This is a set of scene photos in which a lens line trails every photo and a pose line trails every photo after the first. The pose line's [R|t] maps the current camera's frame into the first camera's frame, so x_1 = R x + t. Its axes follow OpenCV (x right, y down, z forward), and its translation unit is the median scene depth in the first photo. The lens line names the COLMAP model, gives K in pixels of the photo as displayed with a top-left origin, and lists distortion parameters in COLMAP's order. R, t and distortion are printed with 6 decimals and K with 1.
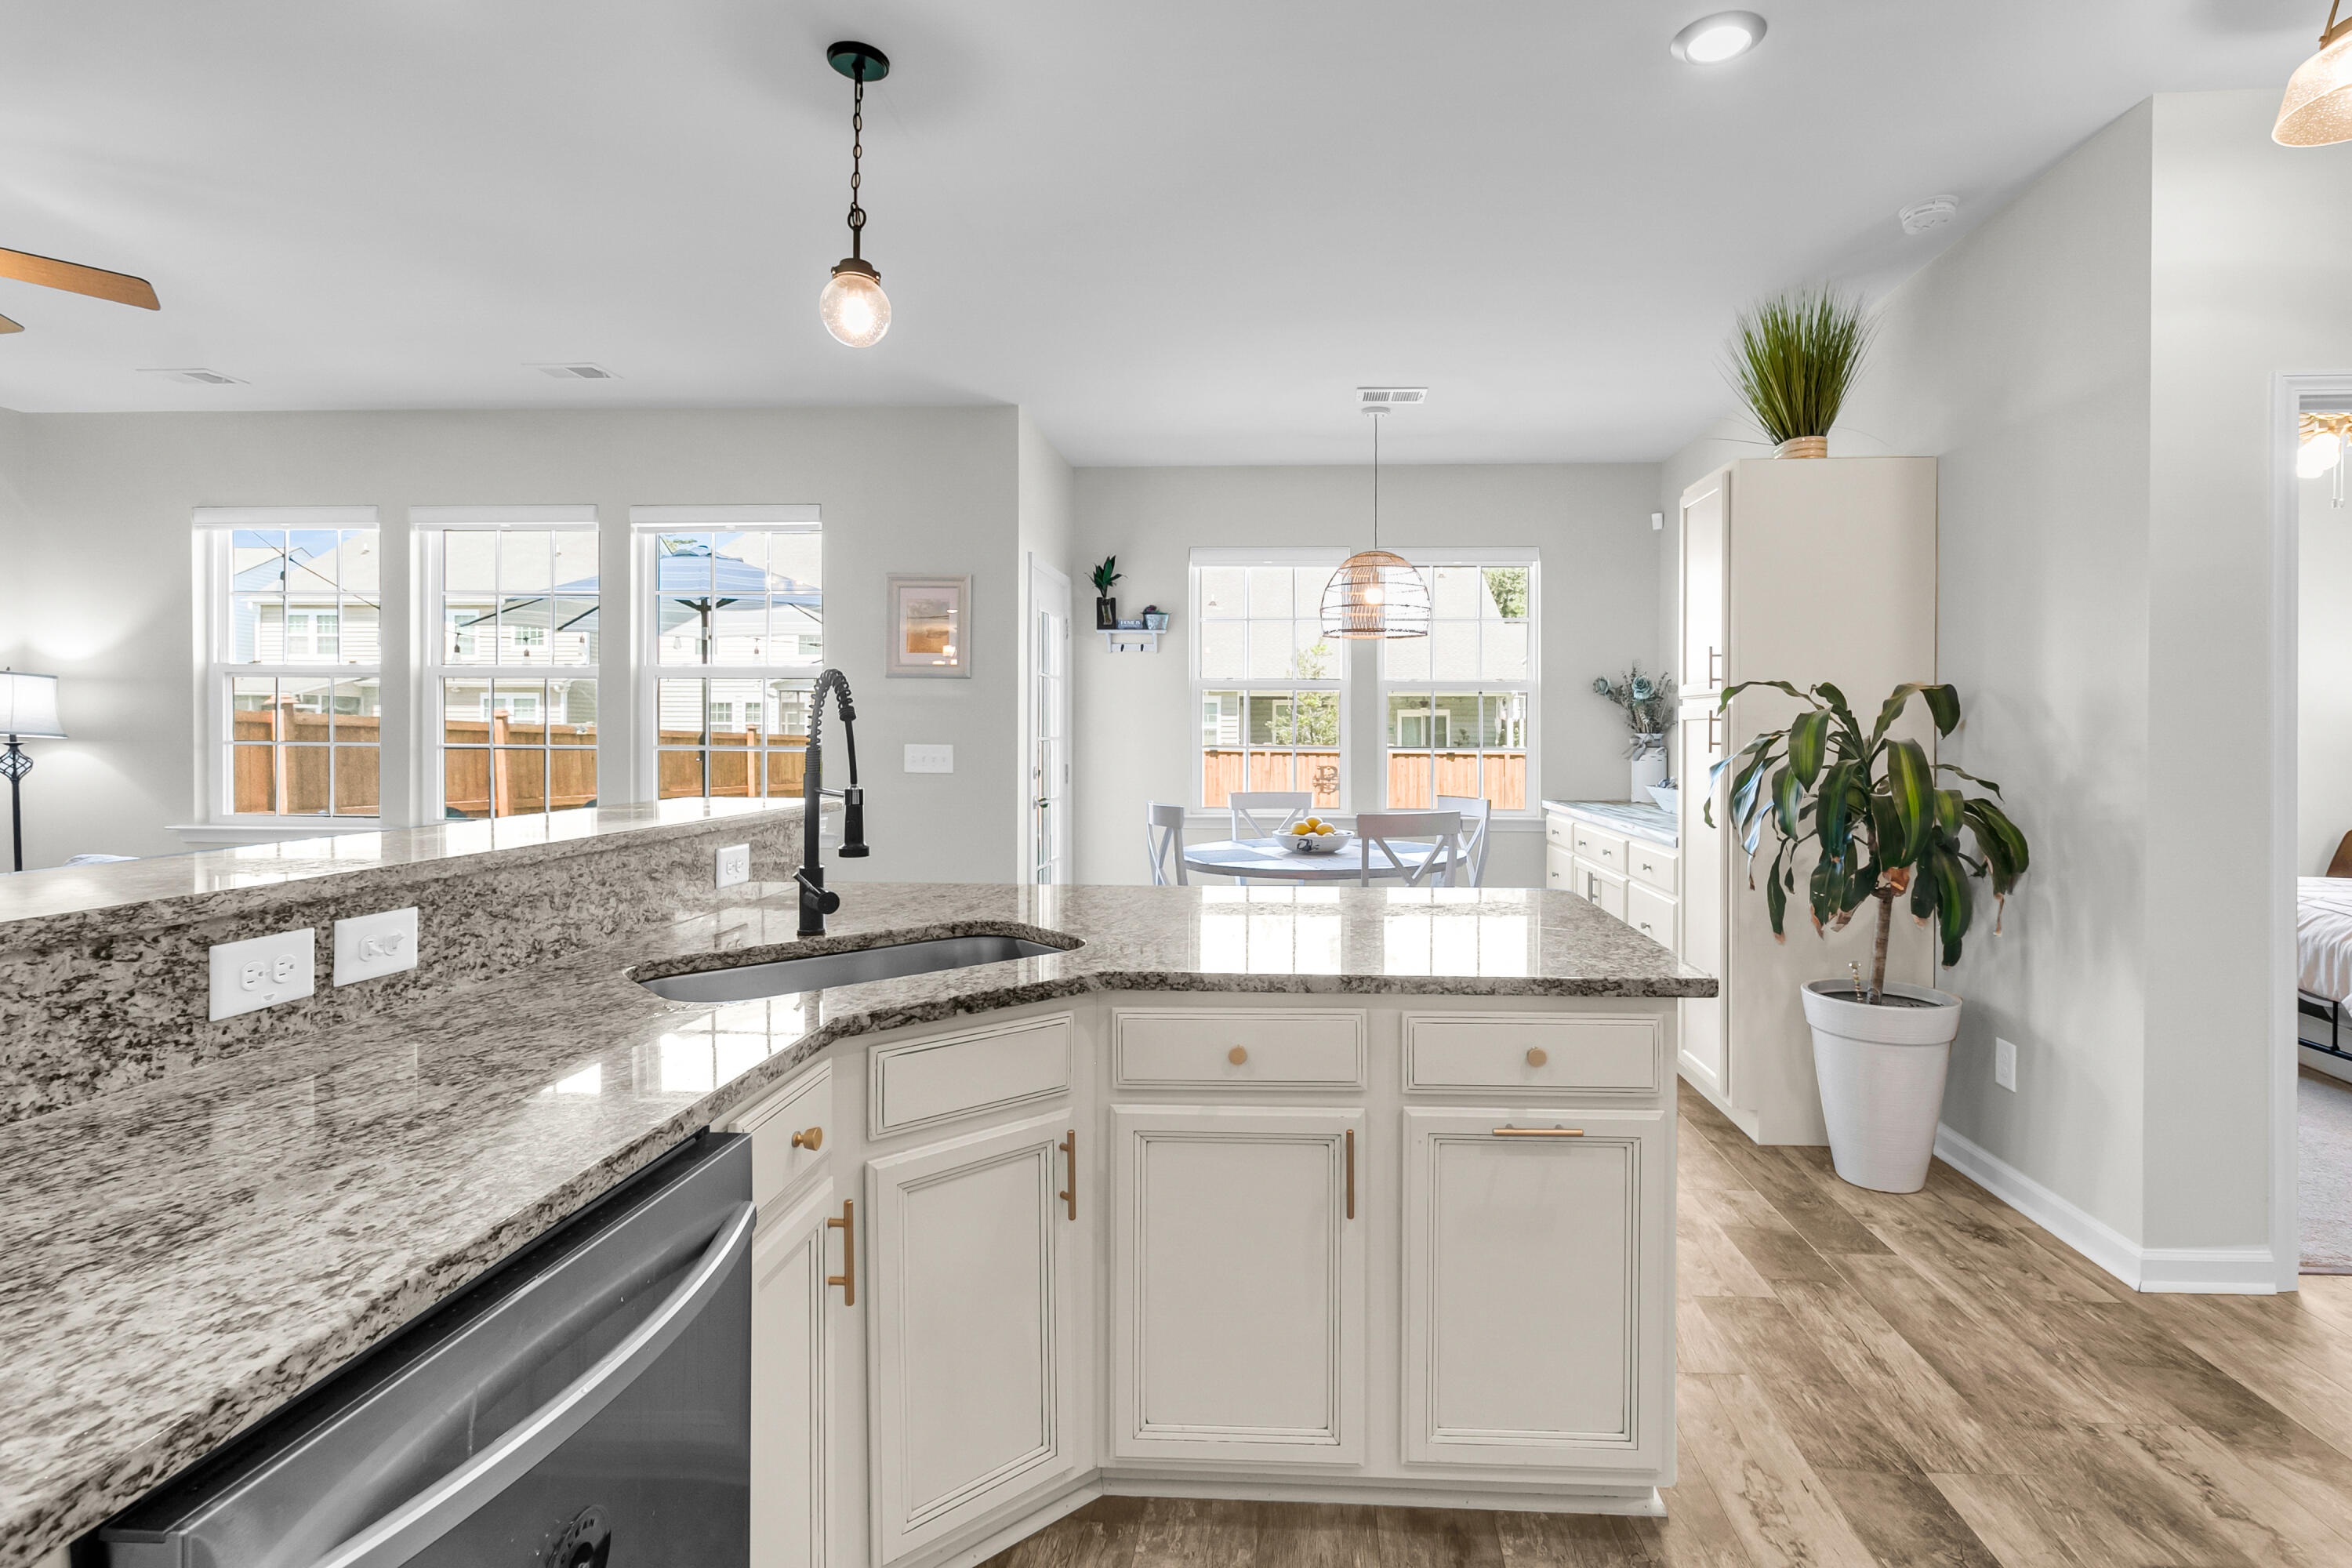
lens RADIAL K [[1098.1, 0, 1263.6], [0, 1098.1, 746.1], [0, 0, 1]] dist [0.003525, -0.001669]
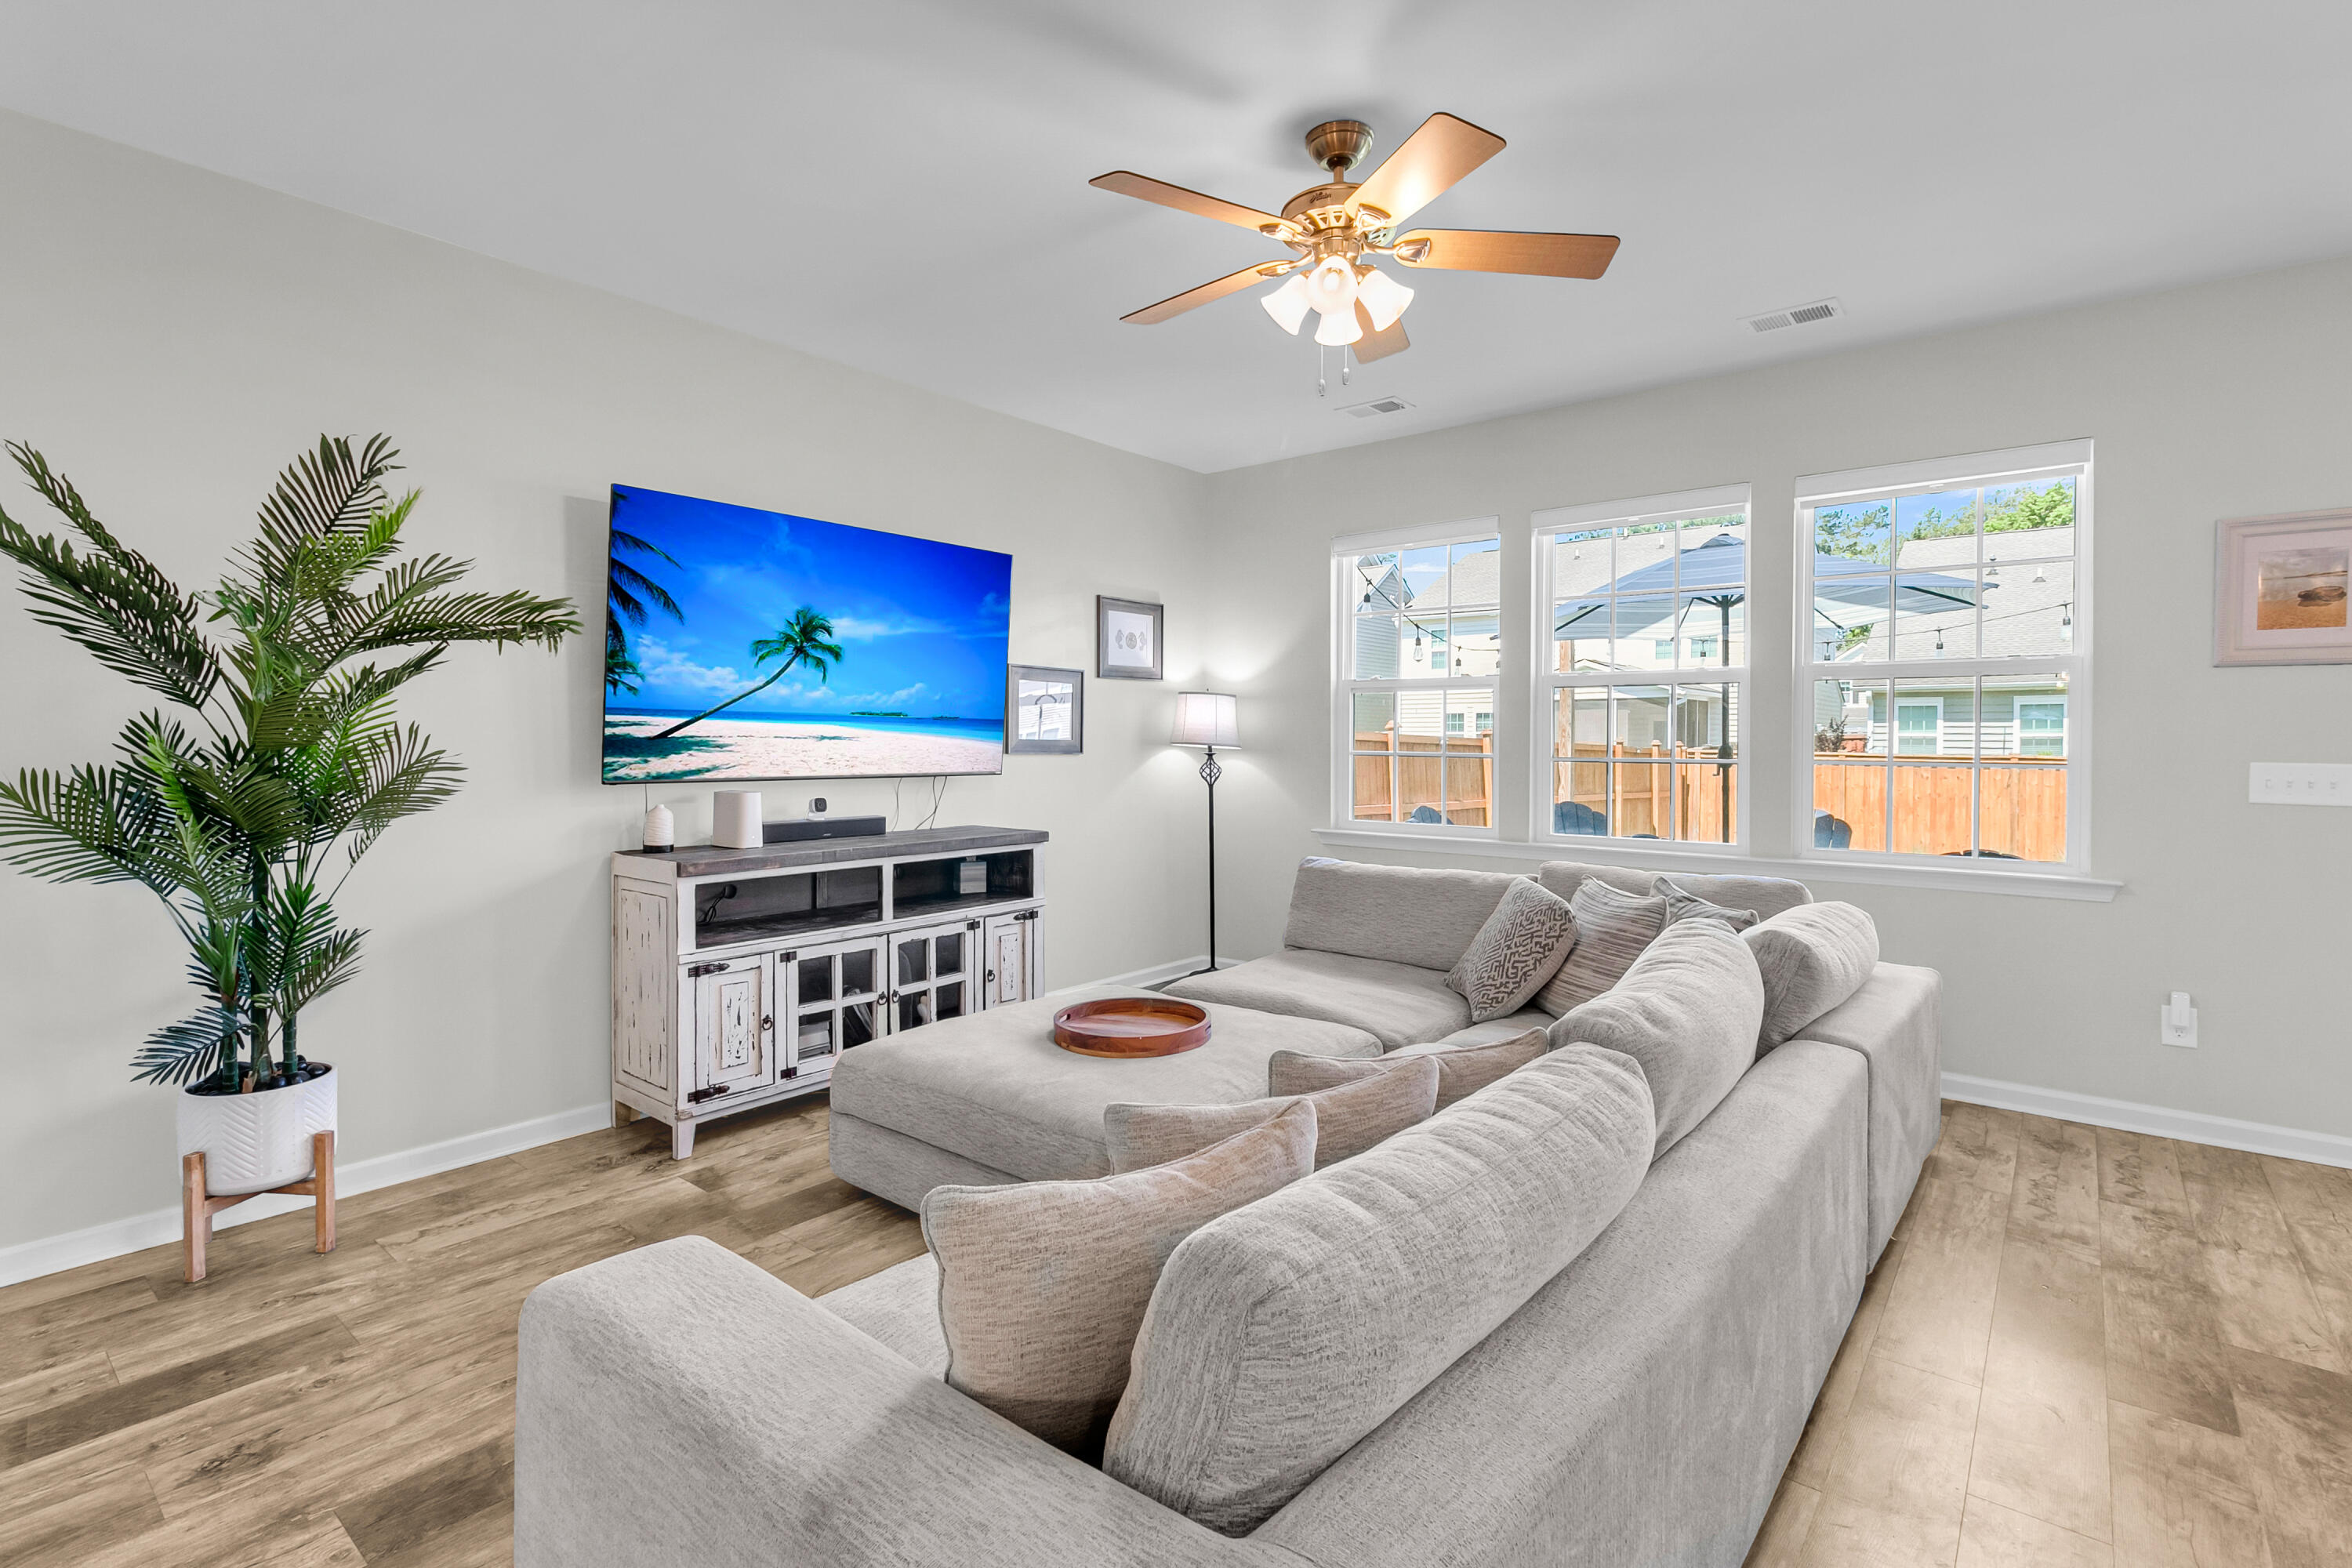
lens RADIAL K [[1098.1, 0, 1209.8], [0, 1098.1, 754.9], [0, 0, 1]] dist [0.003525, -0.001669]
pose [[0.811105, 0.007491, -0.584852, -0.792894], [-0.007643, 0.999968, 0.002208, -0.006264], [0.584850, 0.002680, 0.811137, 0.098221]]
